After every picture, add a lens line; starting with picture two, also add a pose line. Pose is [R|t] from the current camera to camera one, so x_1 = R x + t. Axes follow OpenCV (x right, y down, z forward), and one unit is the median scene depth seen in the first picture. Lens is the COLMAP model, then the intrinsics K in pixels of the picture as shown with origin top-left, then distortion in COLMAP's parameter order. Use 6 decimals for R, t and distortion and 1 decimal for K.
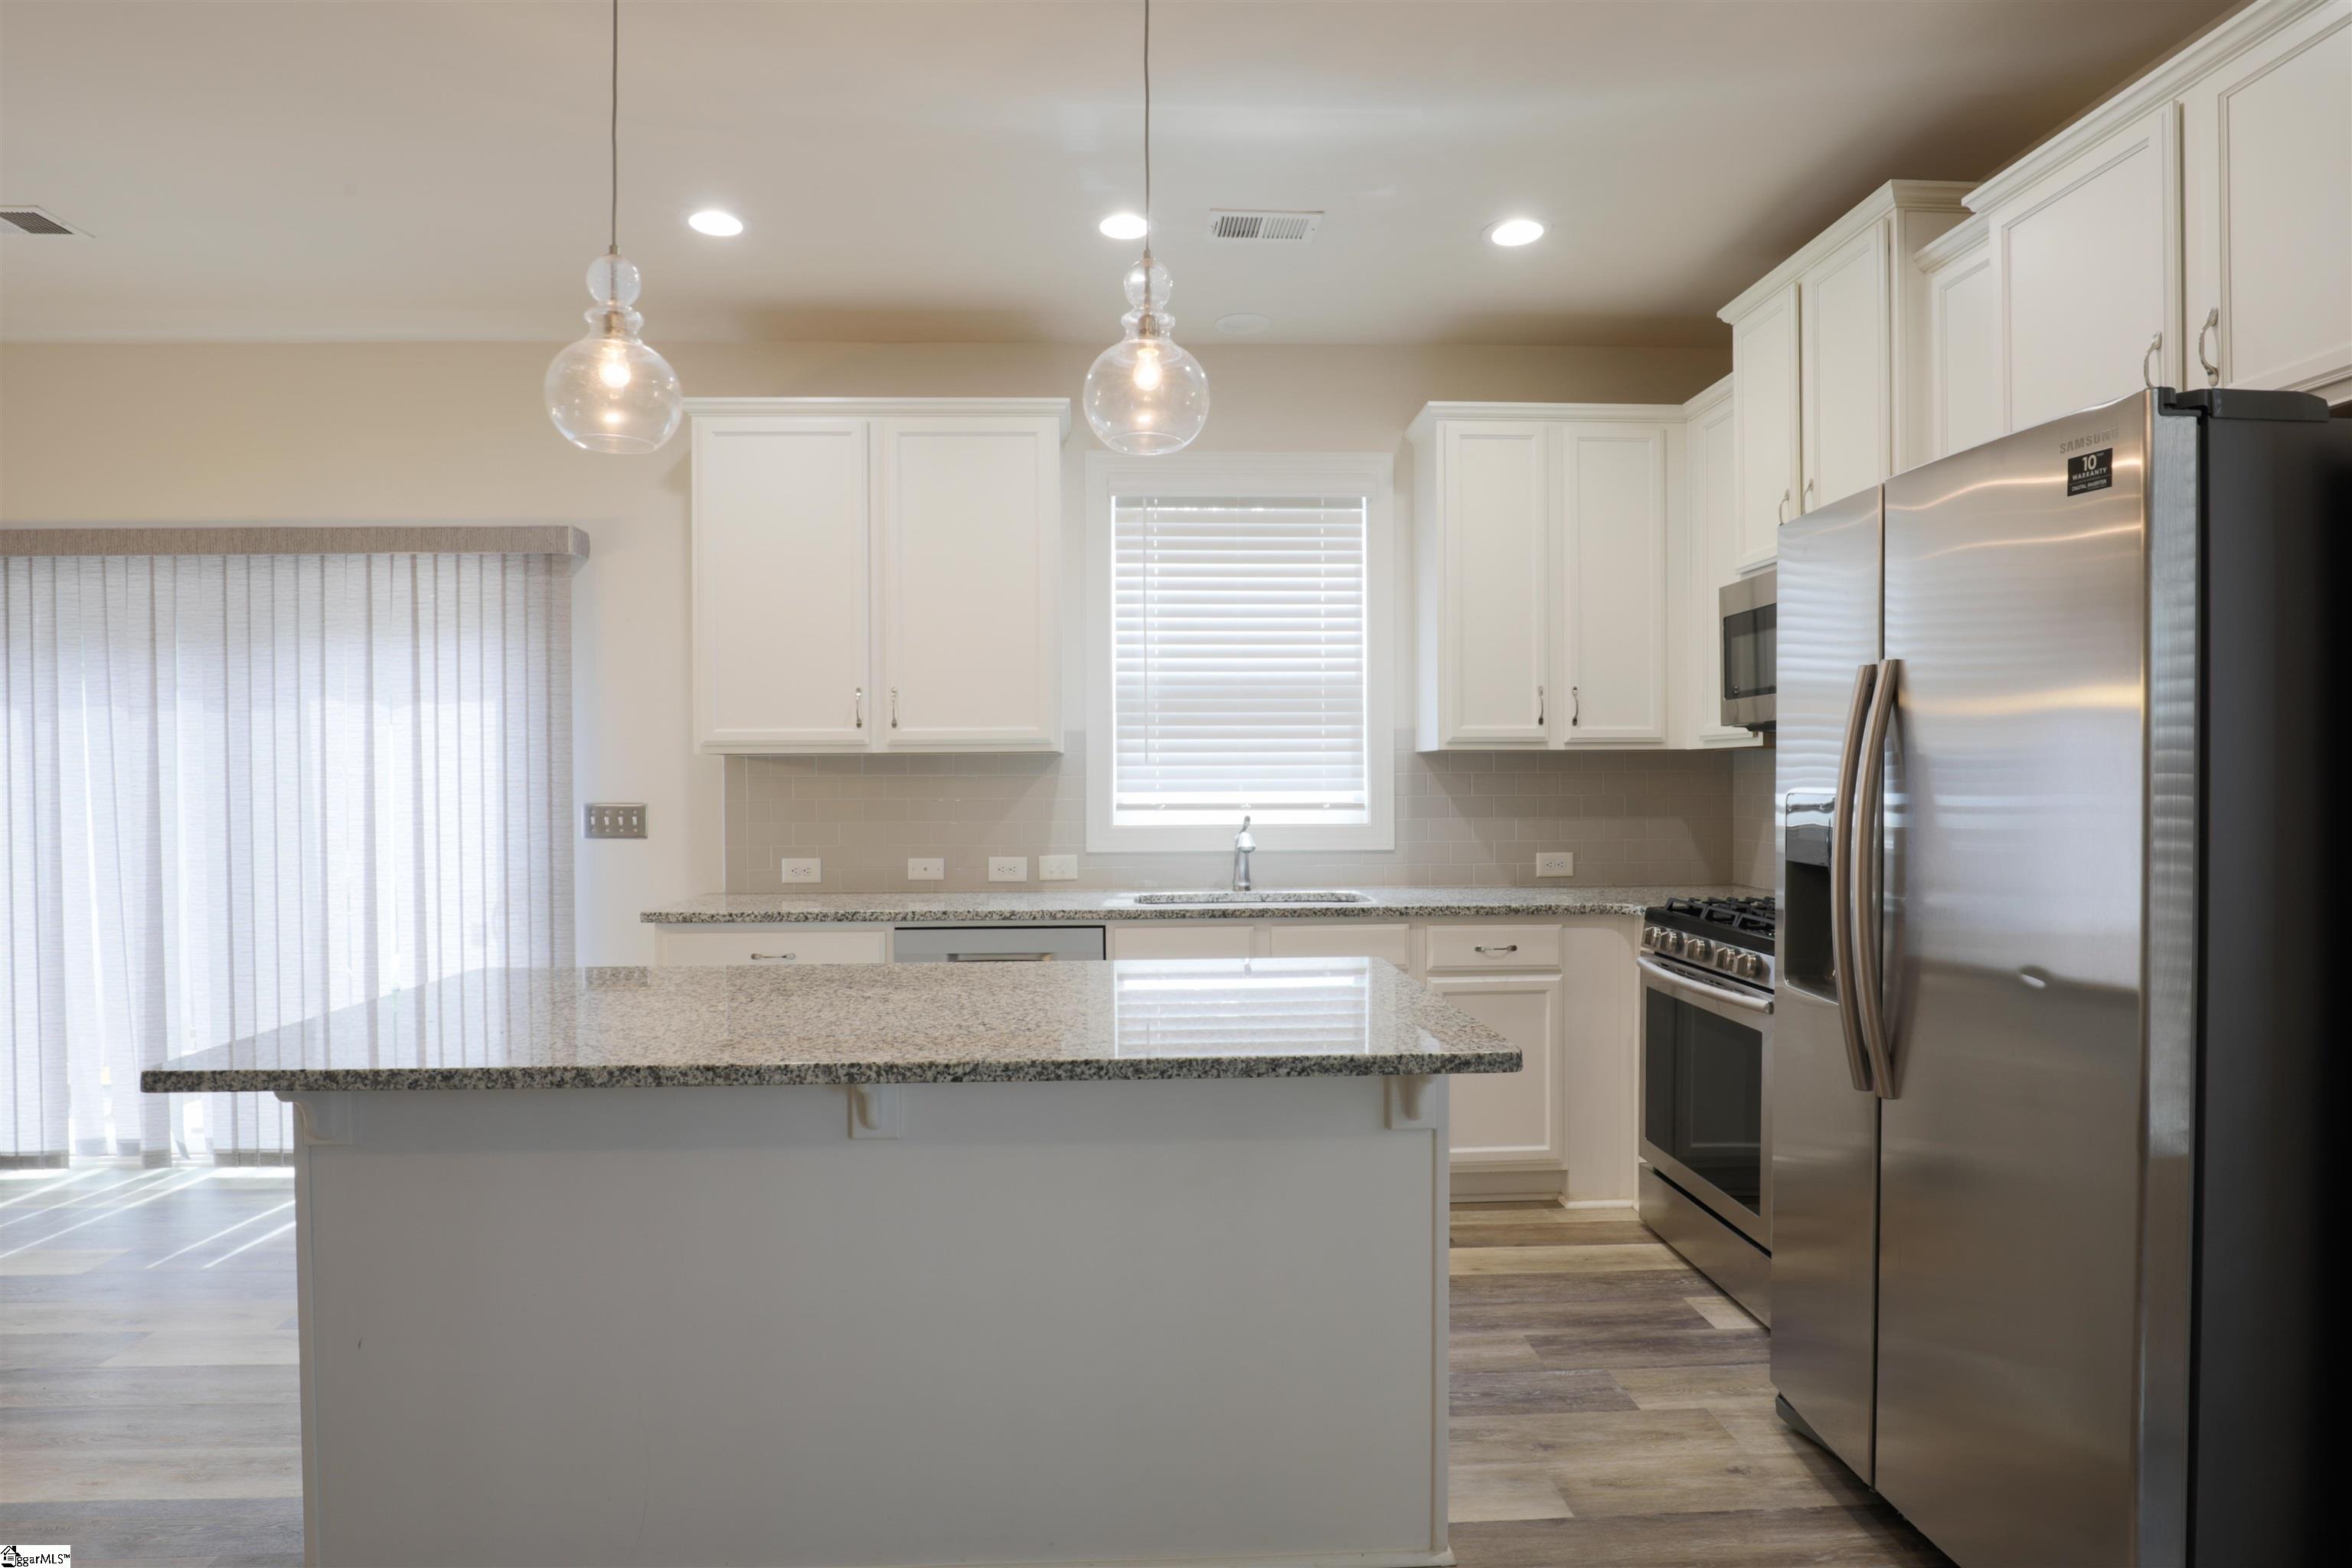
lens RADIAL K [[1266.6, 0, 1180.8], [0, 1266.6, 798.1], [0, 0, 1]] dist [-0.018229, -0.000184]
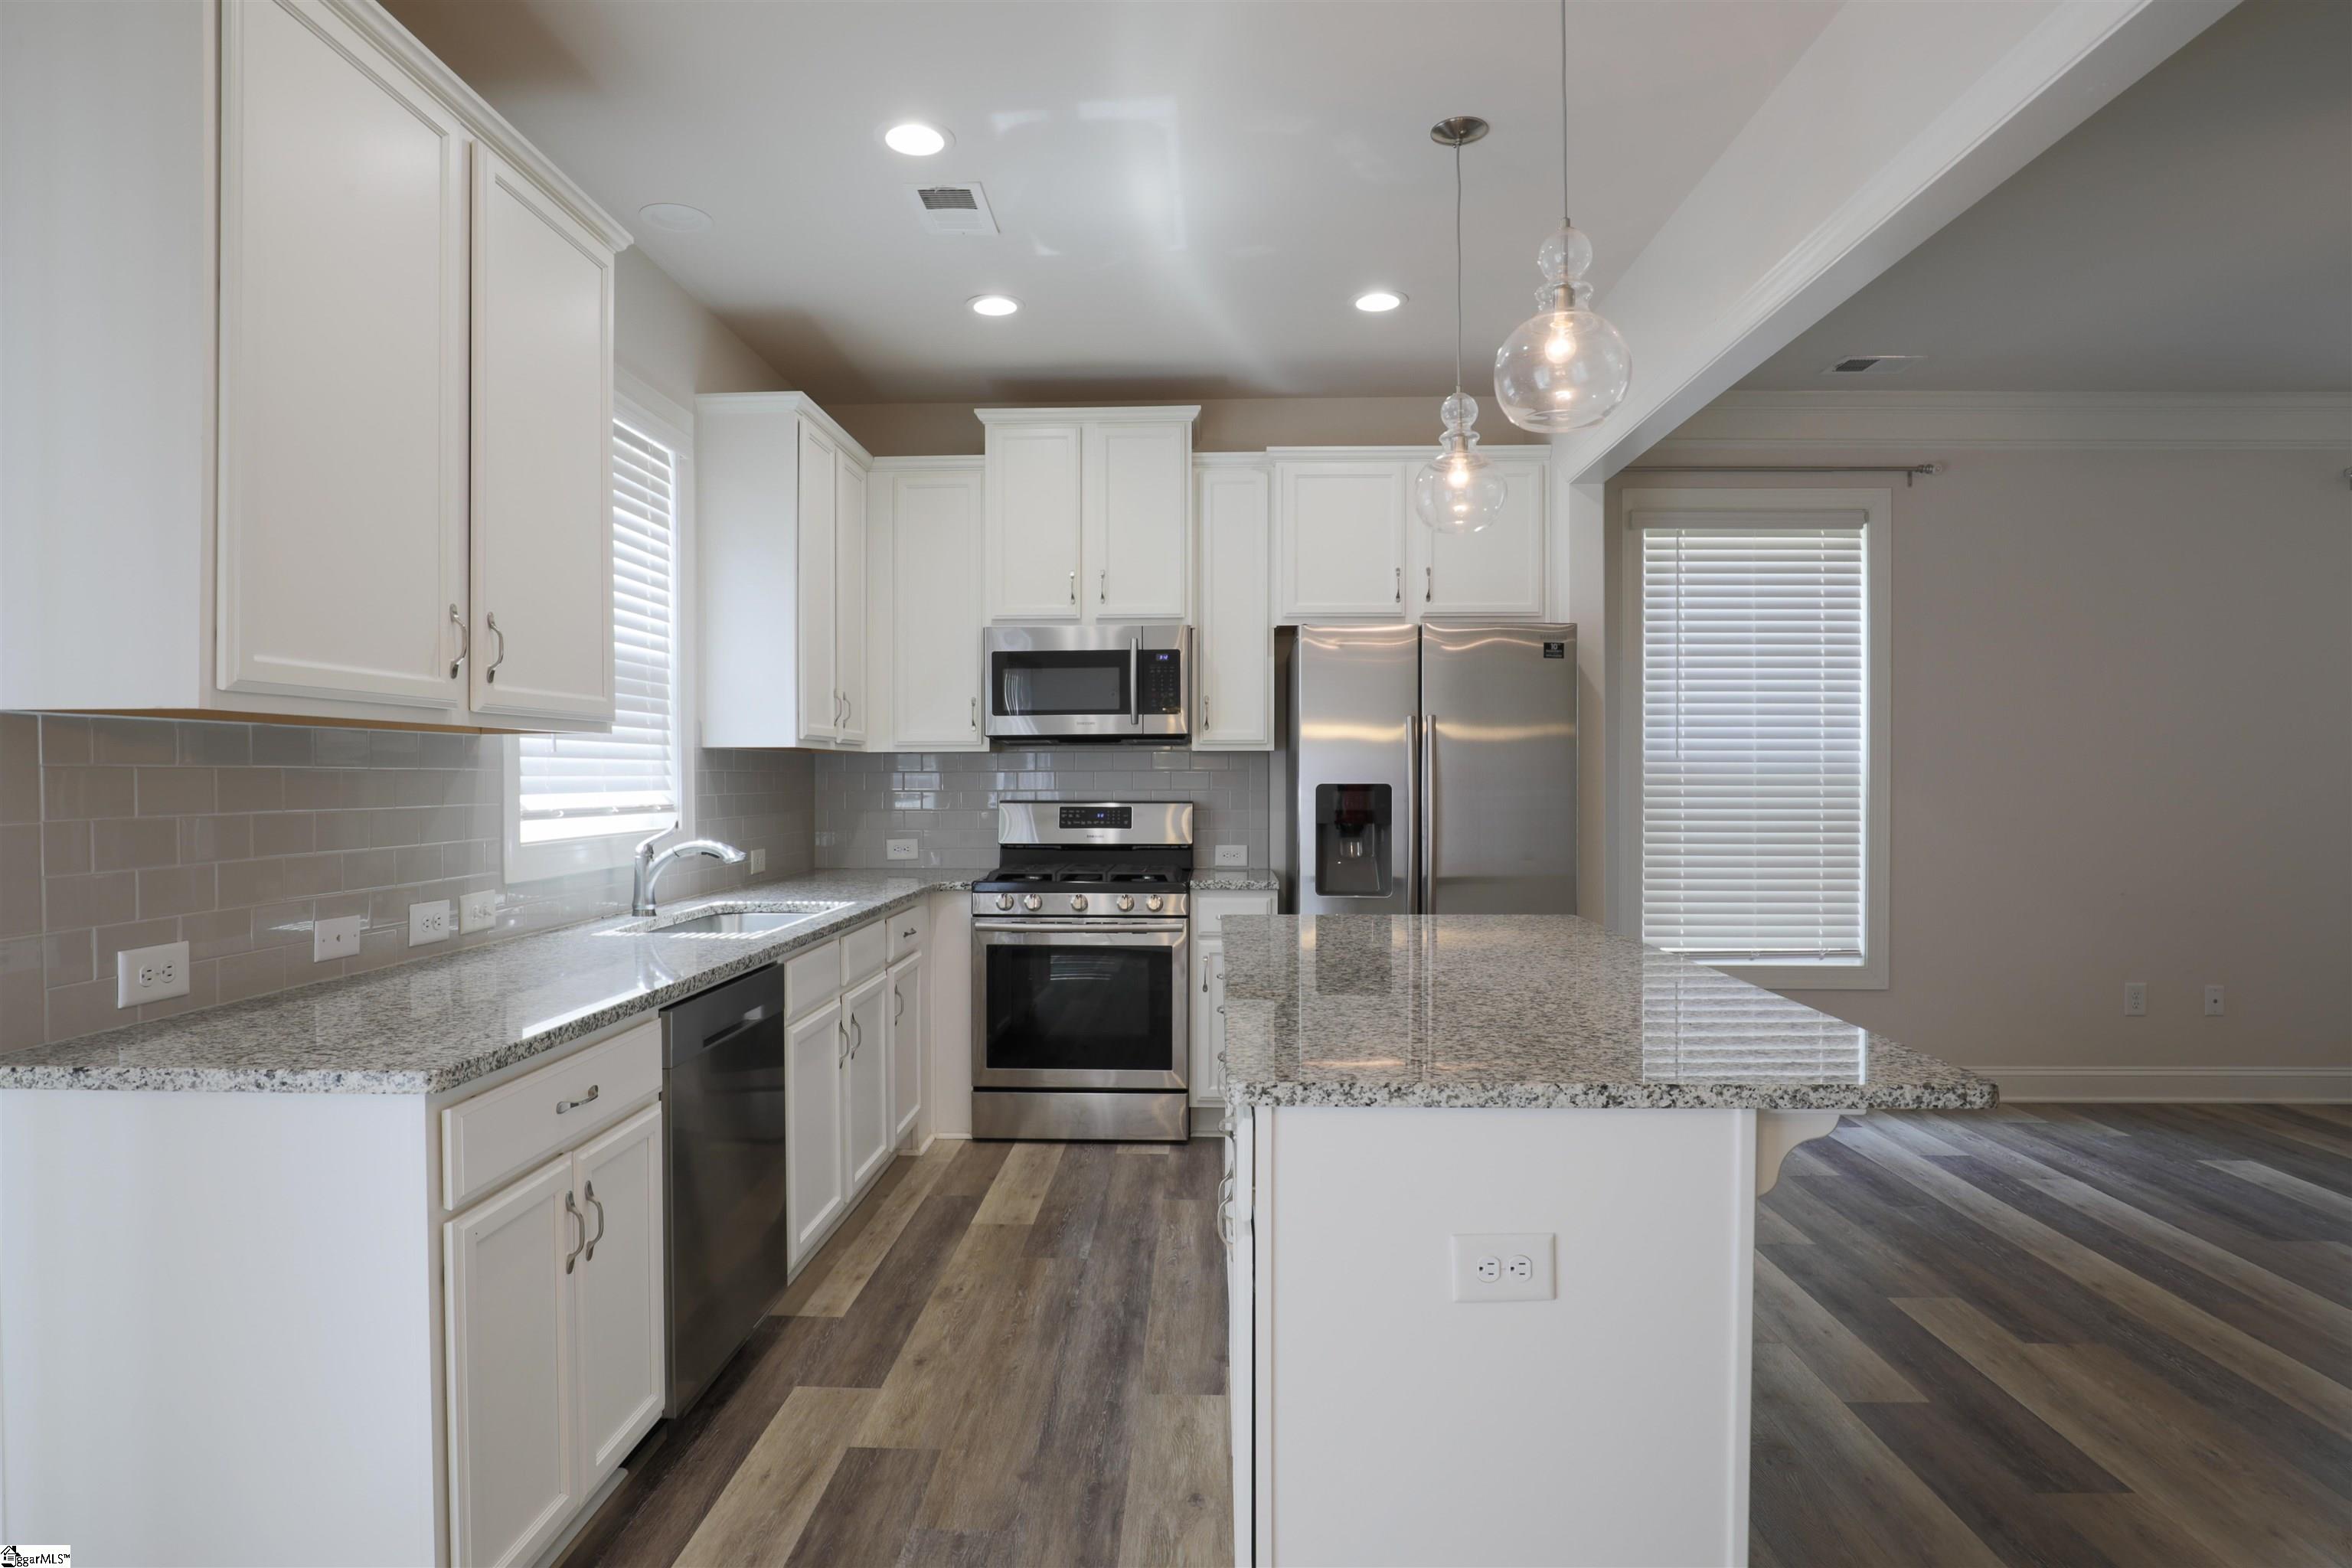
lens RADIAL K [[1266.6, 0, 1180.9], [0, 1266.6, 795.8], [0, 0, 1]] dist [-0.018229, -0.000184]
pose [[0.086575, -0.009775, 0.996197, -0.706733], [0.019621, 0.999775, 0.008105, -0.002372], [-0.996052, 0.018844, 0.086747, 0.588972]]
